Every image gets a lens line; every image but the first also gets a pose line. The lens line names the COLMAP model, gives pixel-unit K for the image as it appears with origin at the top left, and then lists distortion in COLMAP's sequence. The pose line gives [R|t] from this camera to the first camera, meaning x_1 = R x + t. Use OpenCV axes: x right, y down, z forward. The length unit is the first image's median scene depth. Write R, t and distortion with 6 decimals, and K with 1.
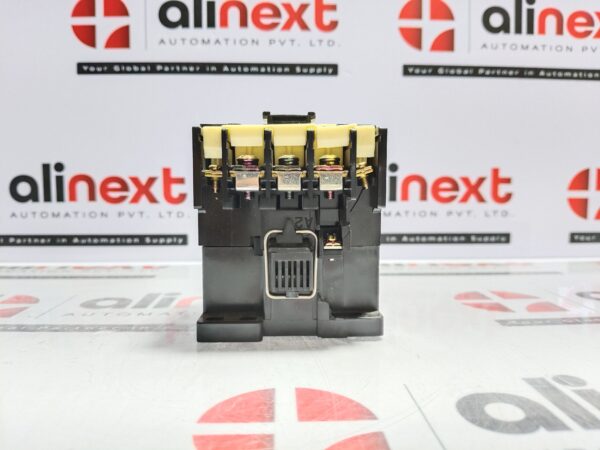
lens RADIAL K [[453.0, 0, 297.0], [0, 453.0, 225.2], [0, 0, 1]] dist [-0.026184, -0.018933]
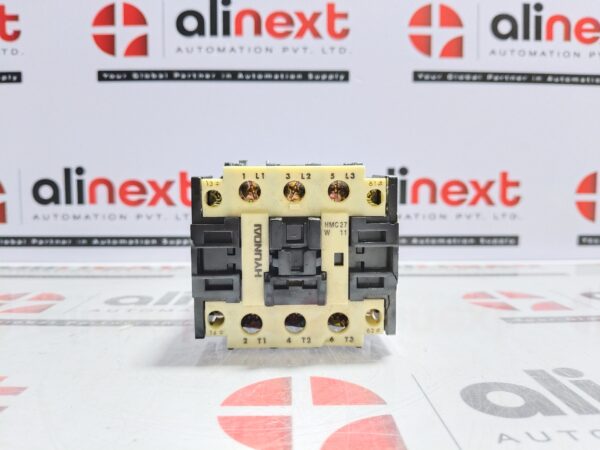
lens RADIAL K [[453.0, 0, 301.2], [0, 453.0, 224.9], [0, 0, 1]] dist [-0.026184, -0.018933]
pose [[0.999893, 0.001160, -0.014574, -0.003890], [-0.001284, 0.999963, -0.008535, 0.003451], [0.014564, 0.008553, 0.999857, -0.030853]]
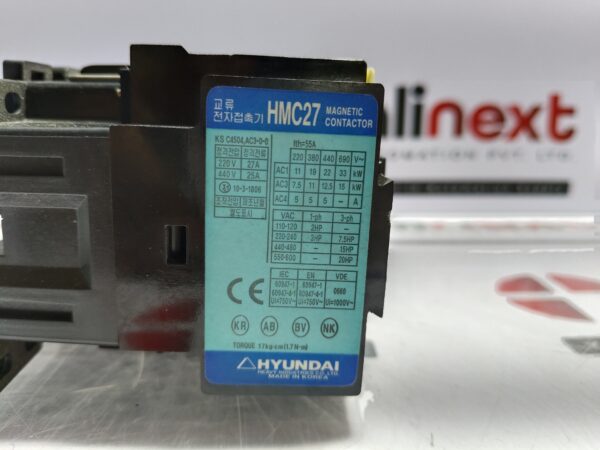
lens RADIAL K [[453.0, 0, 303.7], [0, 453.0, 230.3], [0, 0, 1]] dist [-0.026184, -0.018933]
pose [[0.999231, 0.023551, -0.031364, 0.059964], [-0.017907, 0.985378, 0.169439, -0.027369], [0.034896, -0.168747, 0.985041, 0.265224]]
